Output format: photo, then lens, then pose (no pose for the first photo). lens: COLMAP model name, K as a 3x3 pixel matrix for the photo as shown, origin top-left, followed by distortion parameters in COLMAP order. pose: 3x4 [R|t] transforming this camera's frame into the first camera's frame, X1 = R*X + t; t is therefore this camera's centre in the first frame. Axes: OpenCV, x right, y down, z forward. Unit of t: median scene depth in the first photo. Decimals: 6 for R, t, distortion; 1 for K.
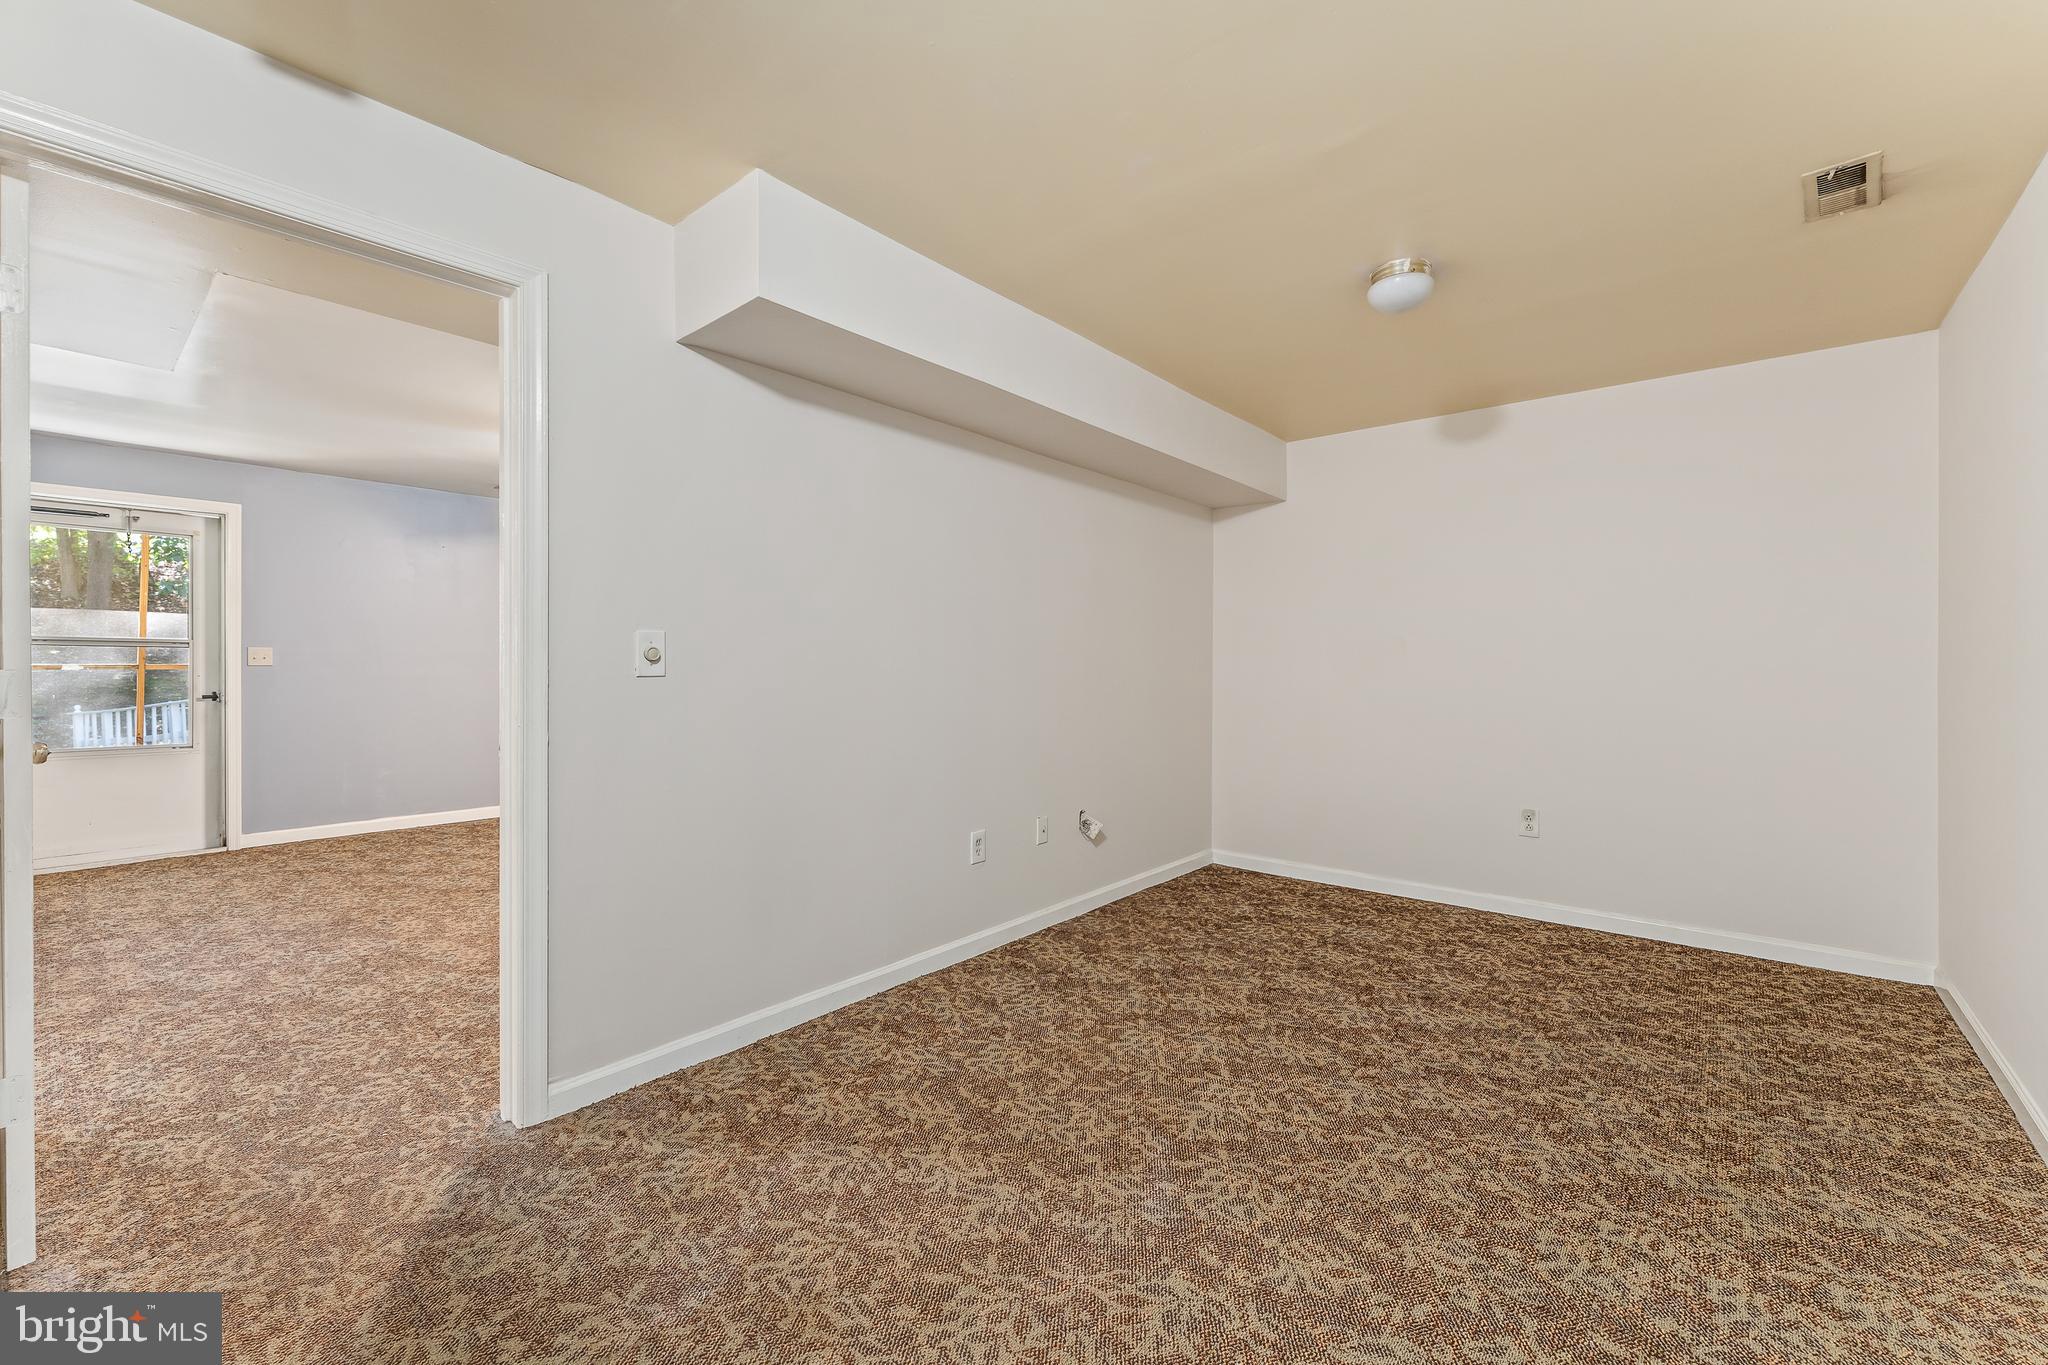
lens RADIAL K [[826.2, 0, 1029.4], [0, 826.2, 669.2], [0, 0, 1]] dist [0.001484, -0.000203]
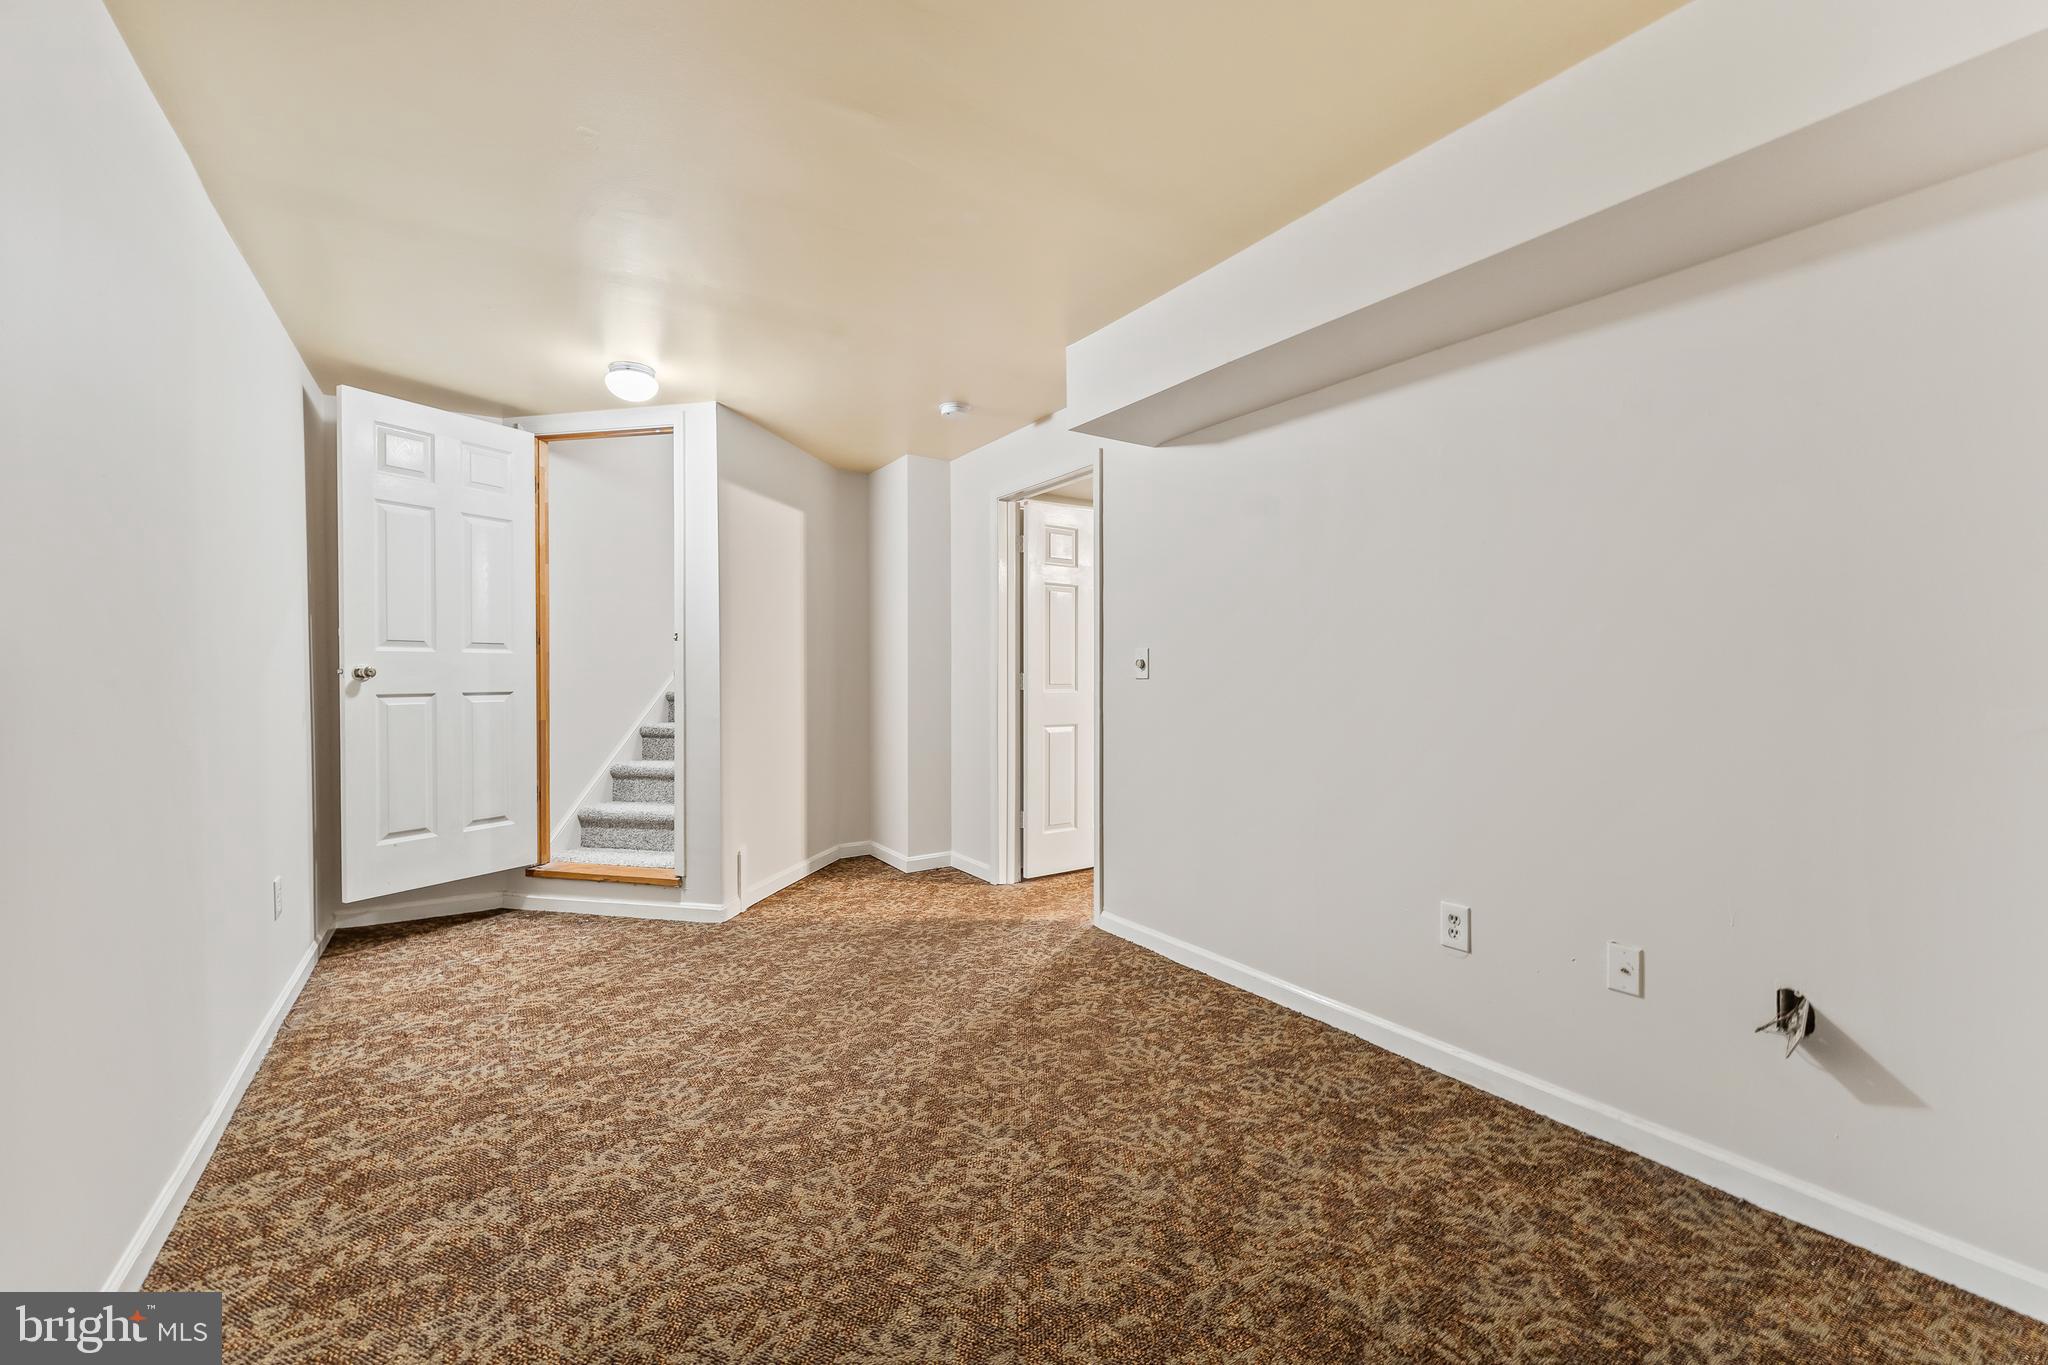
lens RADIAL K [[826.2, 0, 1027.7], [0, 826.2, 681.1], [0, 0, 1]] dist [0.001484, -0.000203]
pose [[-0.286468, 0.010485, -0.958032, 1.305639], [-0.004947, 0.999911, 0.012423, -0.005305], [0.958077, 0.008298, -0.286391, 1.537387]]
